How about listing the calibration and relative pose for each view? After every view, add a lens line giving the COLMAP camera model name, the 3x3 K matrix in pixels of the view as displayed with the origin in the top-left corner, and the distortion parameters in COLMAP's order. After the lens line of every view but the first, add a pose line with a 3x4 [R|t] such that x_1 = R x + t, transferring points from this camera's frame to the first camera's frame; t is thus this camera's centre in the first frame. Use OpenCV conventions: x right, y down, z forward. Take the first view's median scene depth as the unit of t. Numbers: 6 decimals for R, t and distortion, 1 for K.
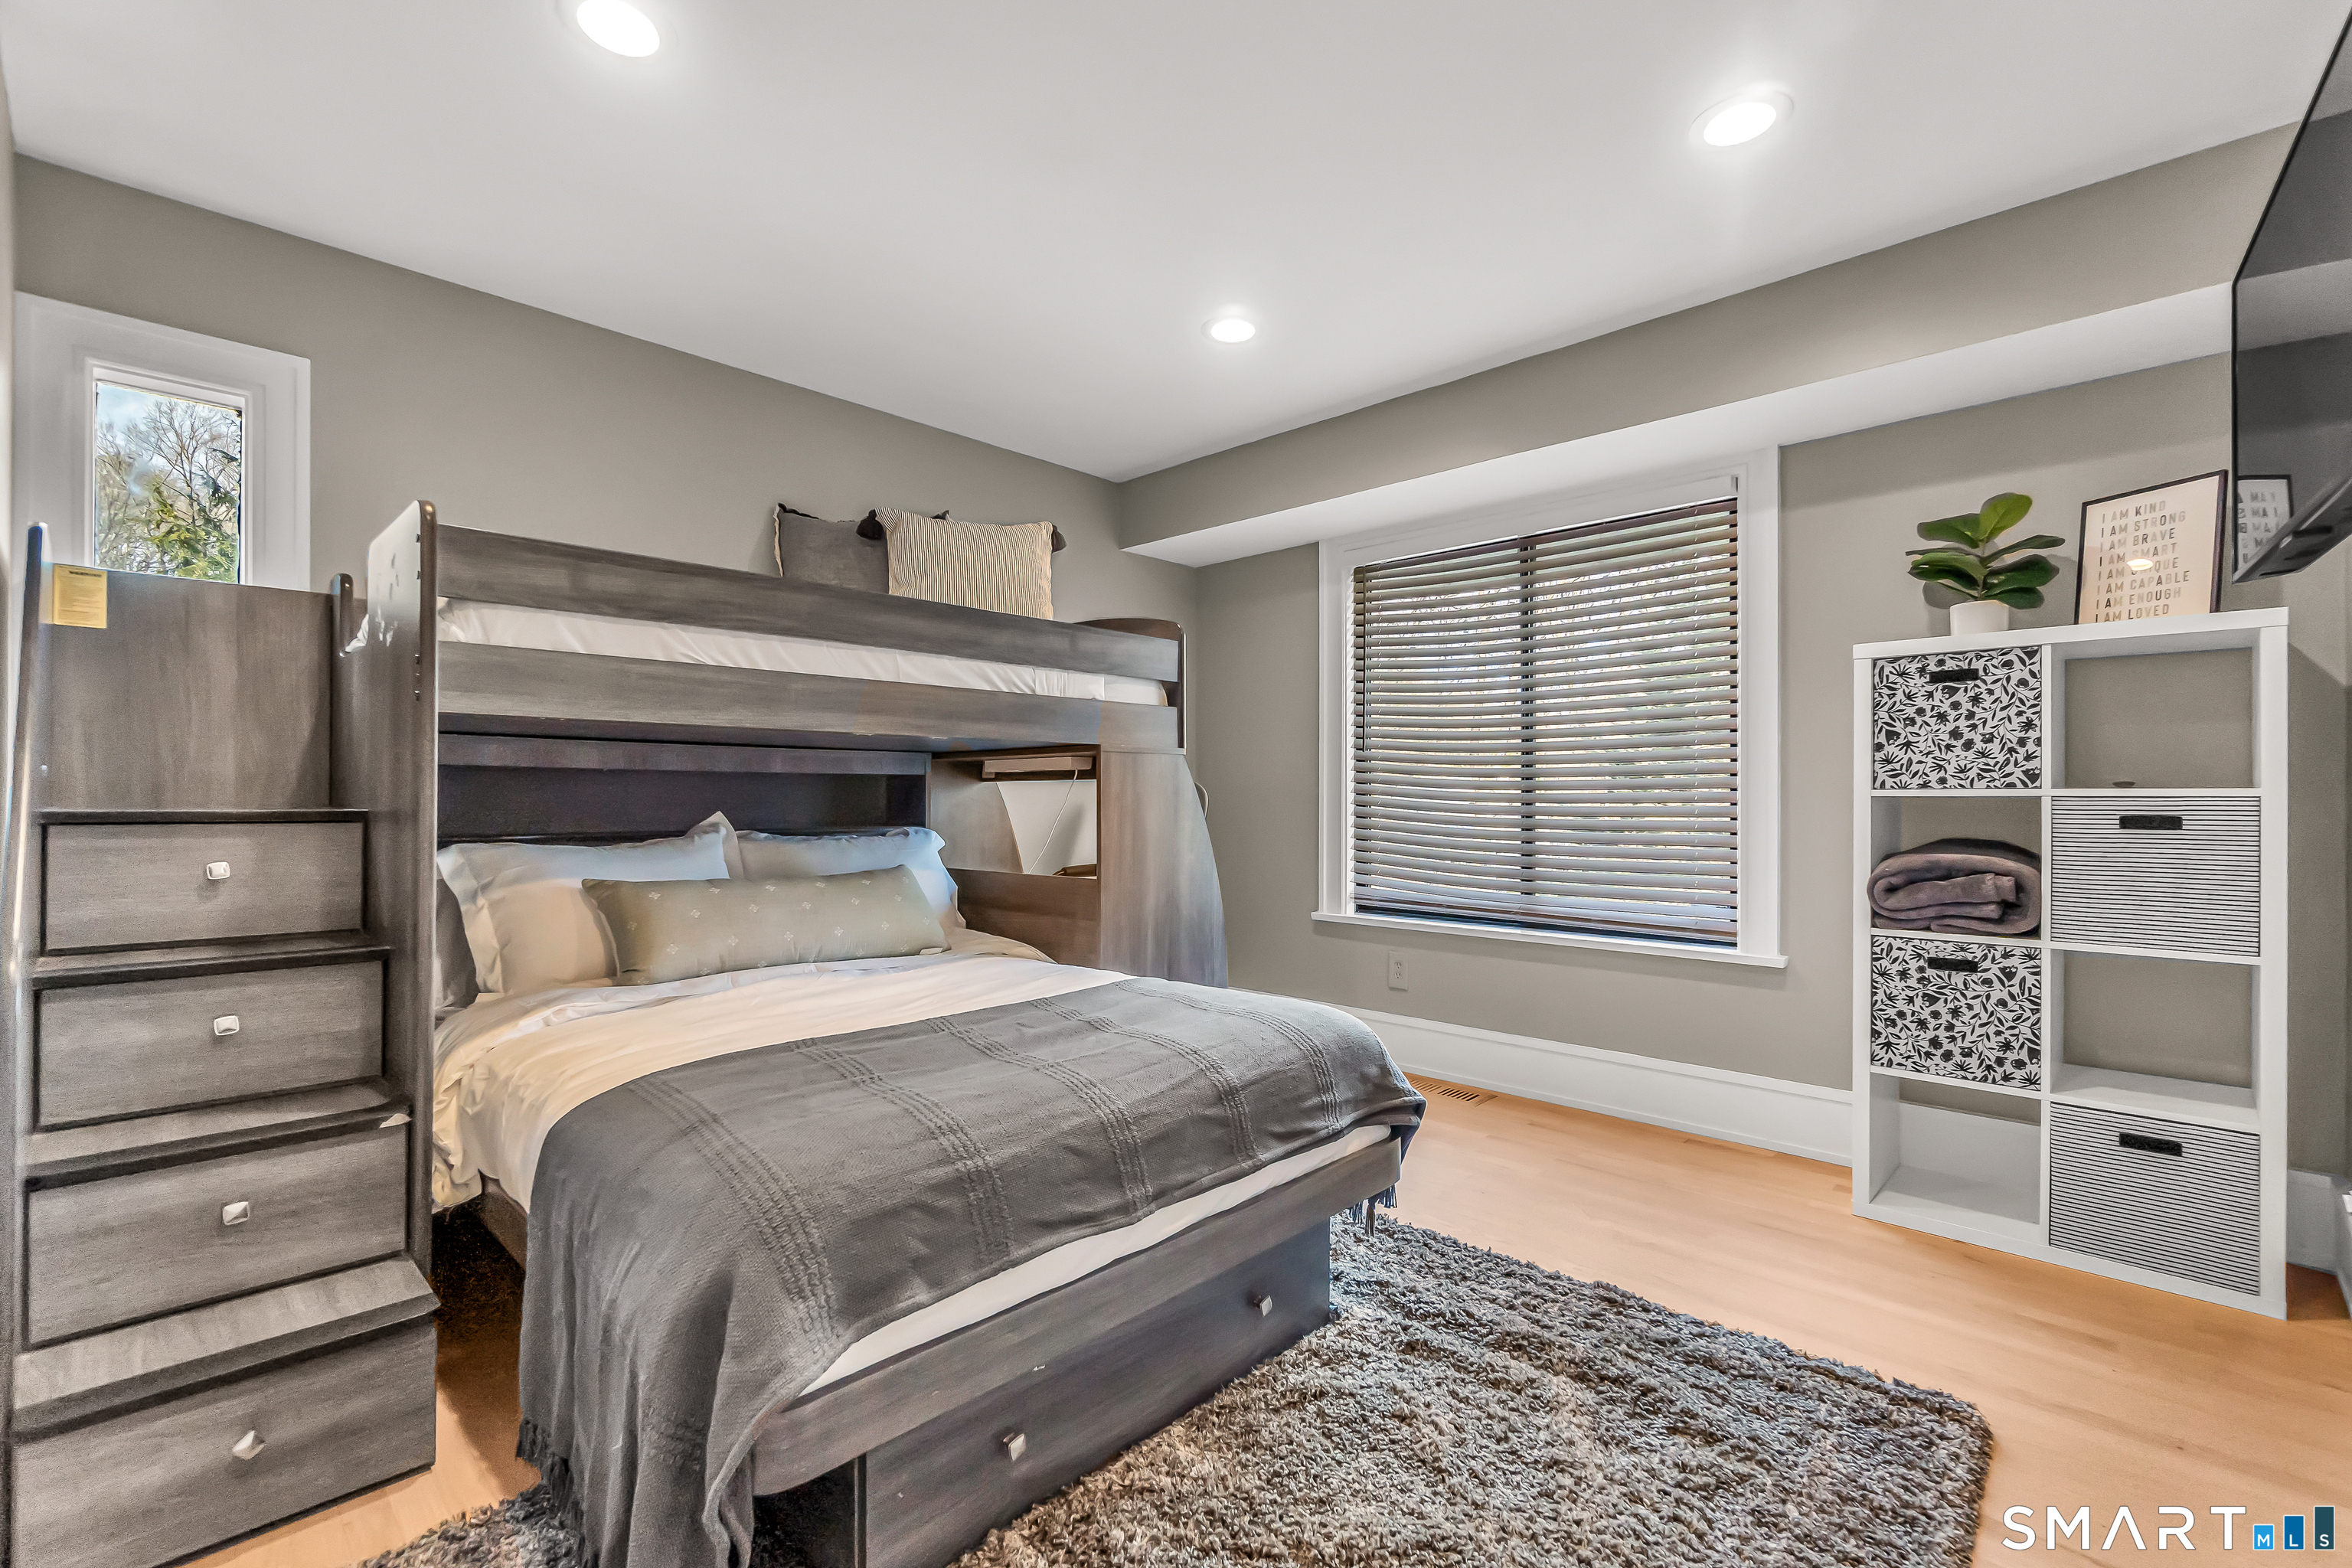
lens RADIAL K [[1014.6, 0, 1174.8], [0, 1014.6, 796.0], [0, 0, 1]] dist [-0.009809, 0.001675]
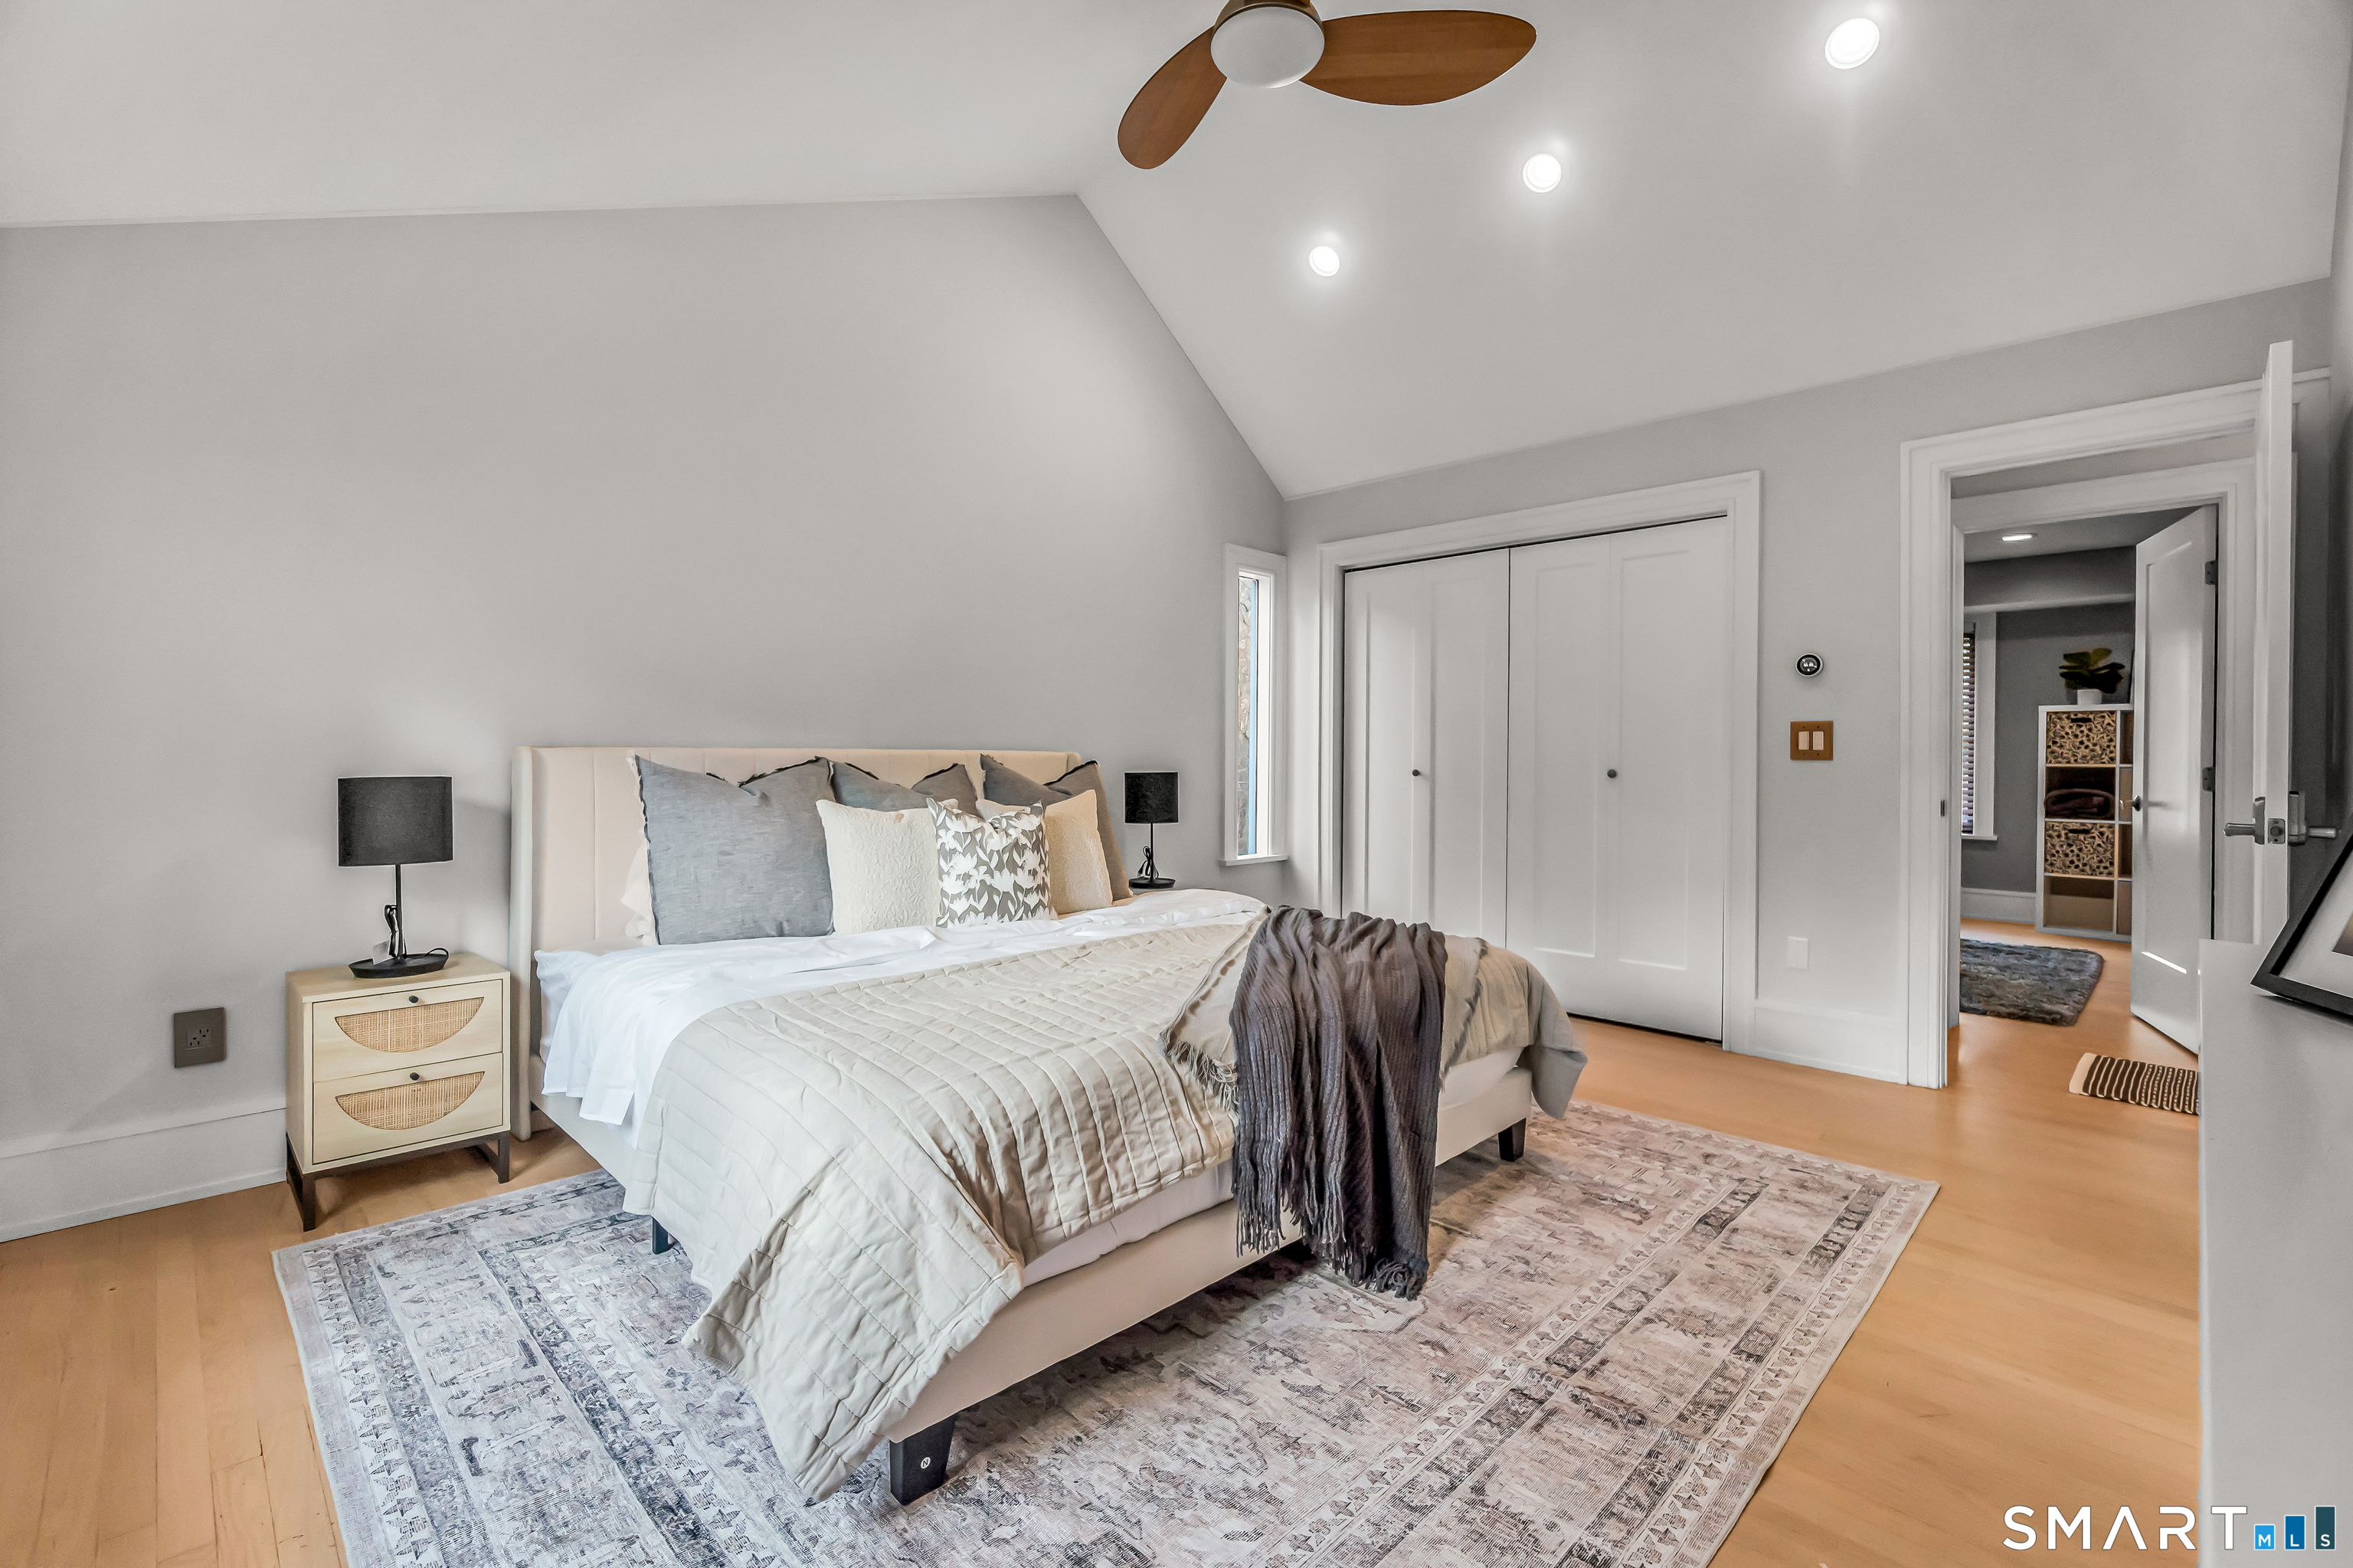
lens RADIAL K [[1015.1, 0, 1173.9], [0, 1015.1, 766.7], [0, 0, 1]] dist [-0.009809, 0.001675]
pose [[0.999819, 0.004617, -0.018473, -1.451541], [-0.004537, 0.999980, 0.004373, 0.000070], [0.018493, -0.004288, 0.999820, -1.571299]]
